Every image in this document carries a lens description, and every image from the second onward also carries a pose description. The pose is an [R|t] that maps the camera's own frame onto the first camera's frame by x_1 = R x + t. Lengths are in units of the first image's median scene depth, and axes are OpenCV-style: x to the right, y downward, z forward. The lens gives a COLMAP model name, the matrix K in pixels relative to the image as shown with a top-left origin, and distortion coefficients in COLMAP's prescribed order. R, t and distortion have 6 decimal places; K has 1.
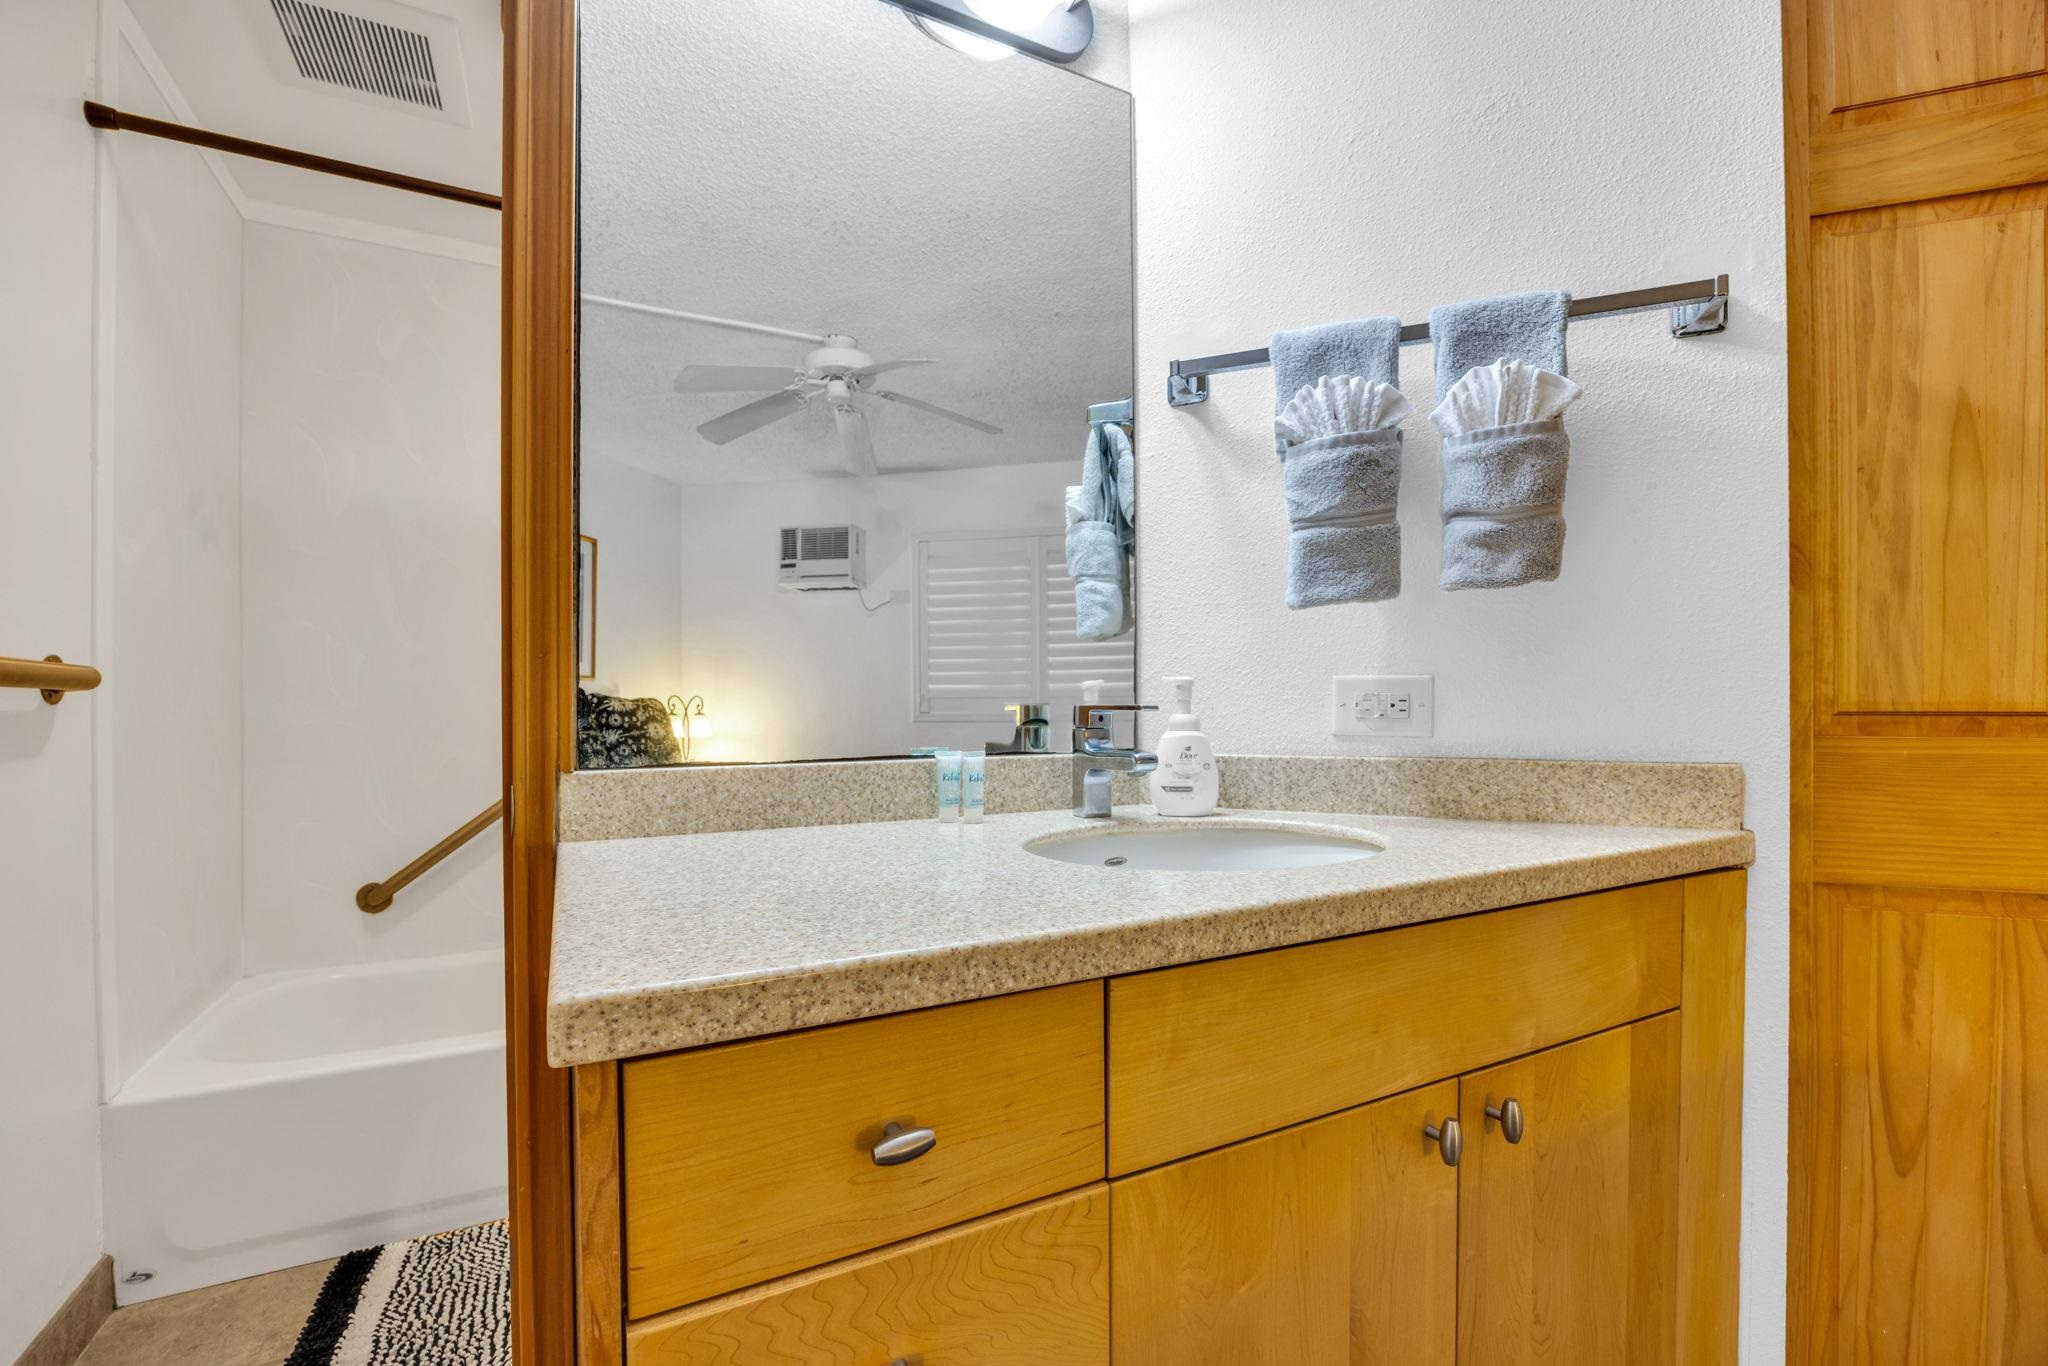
lens RADIAL K [[967.1, 0, 1024.5], [0, 967.1, 699.8], [0, 0, 1]] dist [-0.001570, -0.000566]
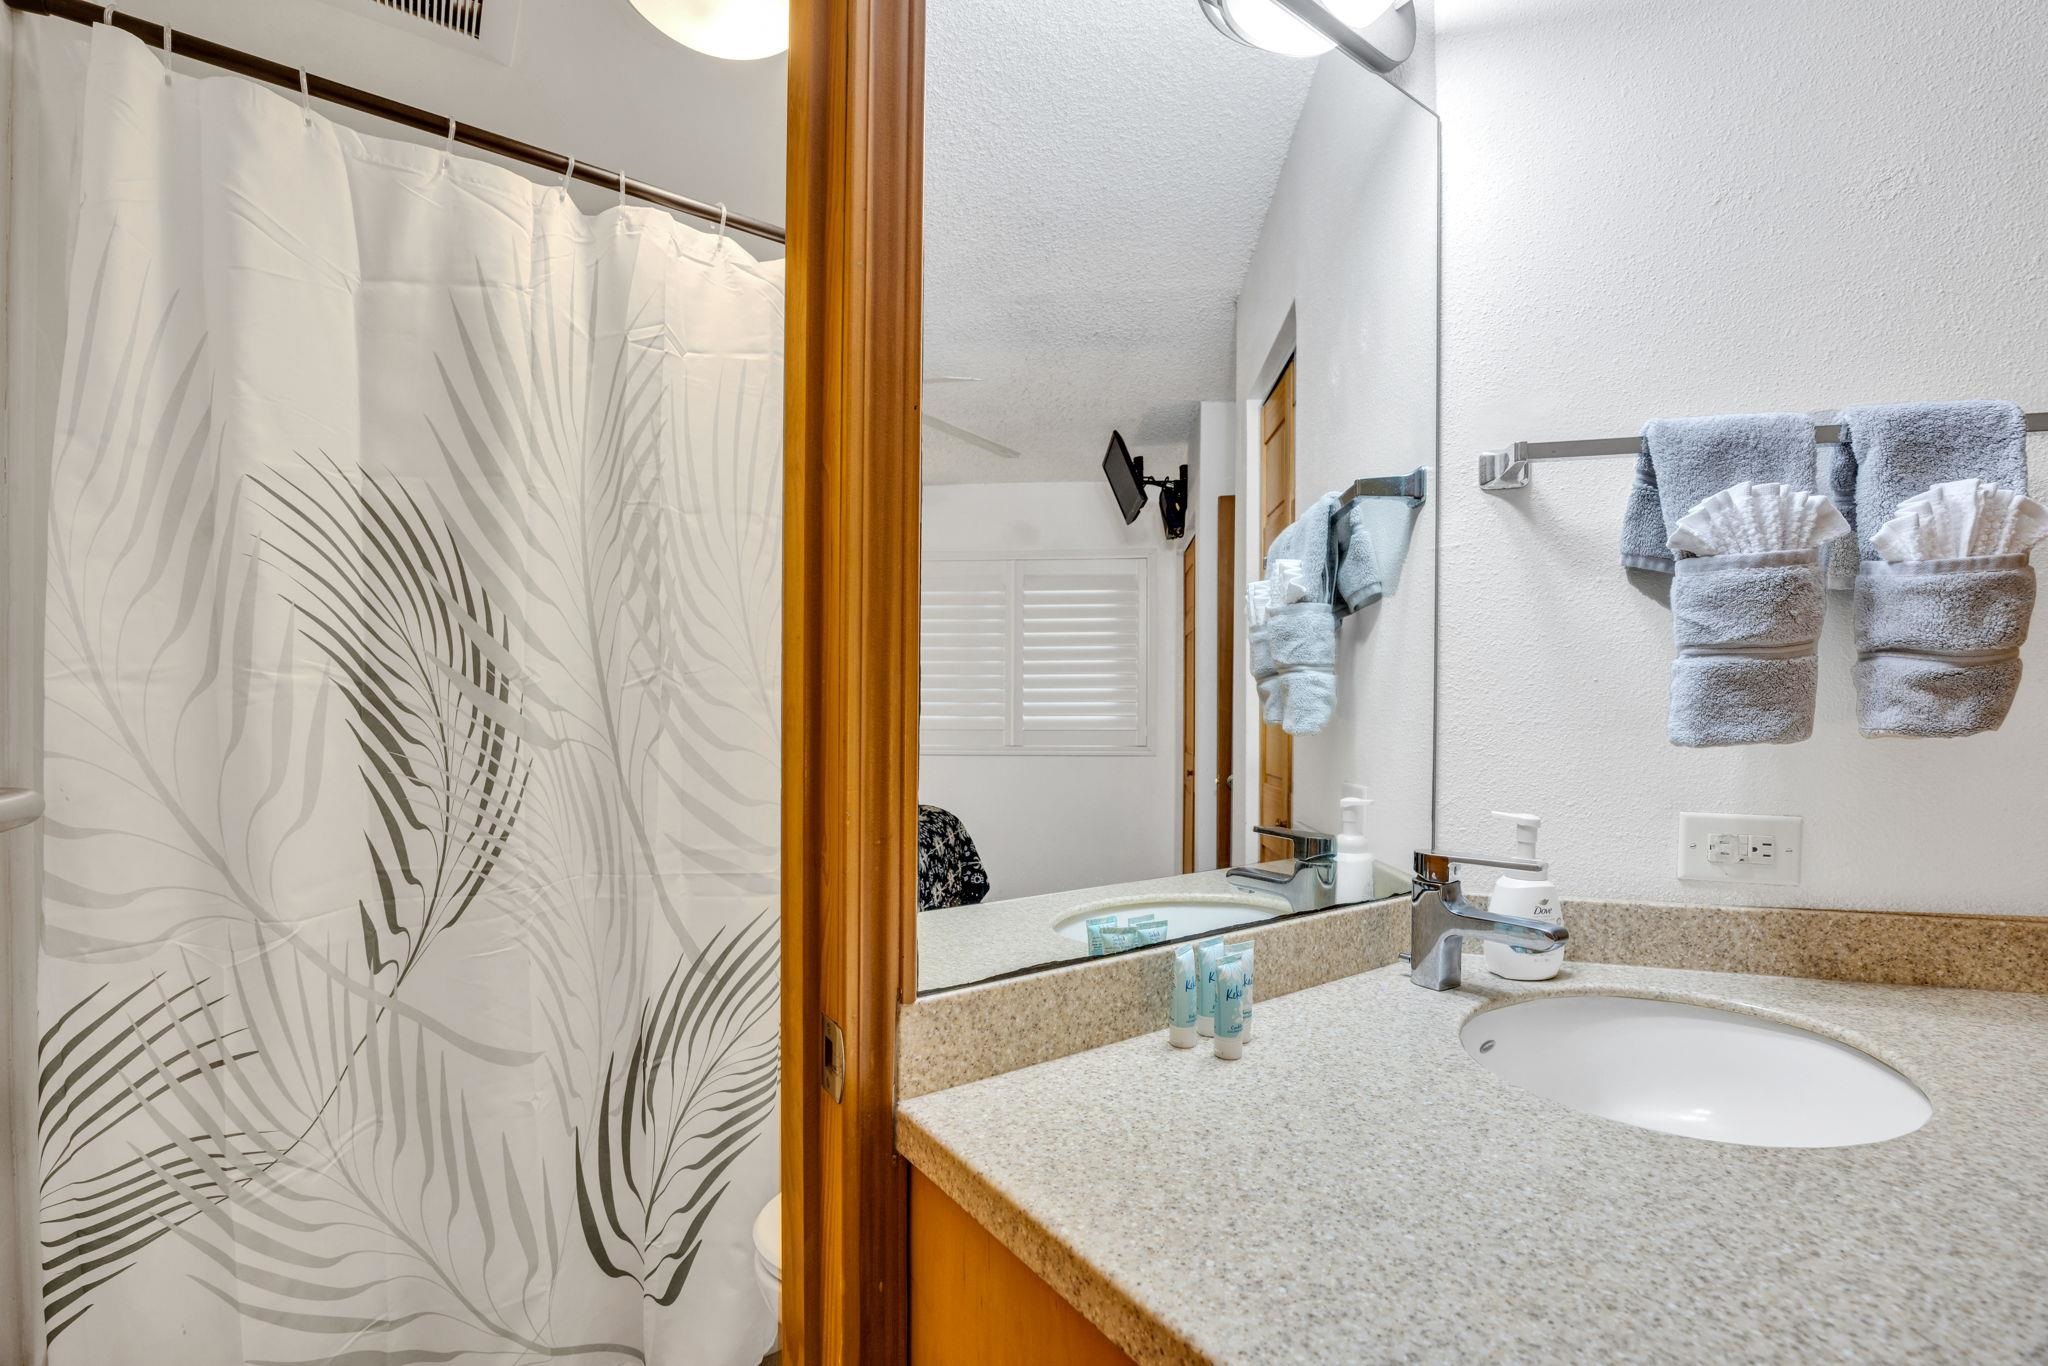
lens RADIAL K [[952.7, 0, 1025.0], [0, 952.7, 714.0], [0, 0, 1]] dist [-0.016470, 0.006338]
pose [[0.987372, 0.008912, 0.158170, -0.448586], [-0.012232, 0.999725, 0.020024, -0.136610], [-0.157948, -0.021706, 0.987209, 0.267765]]
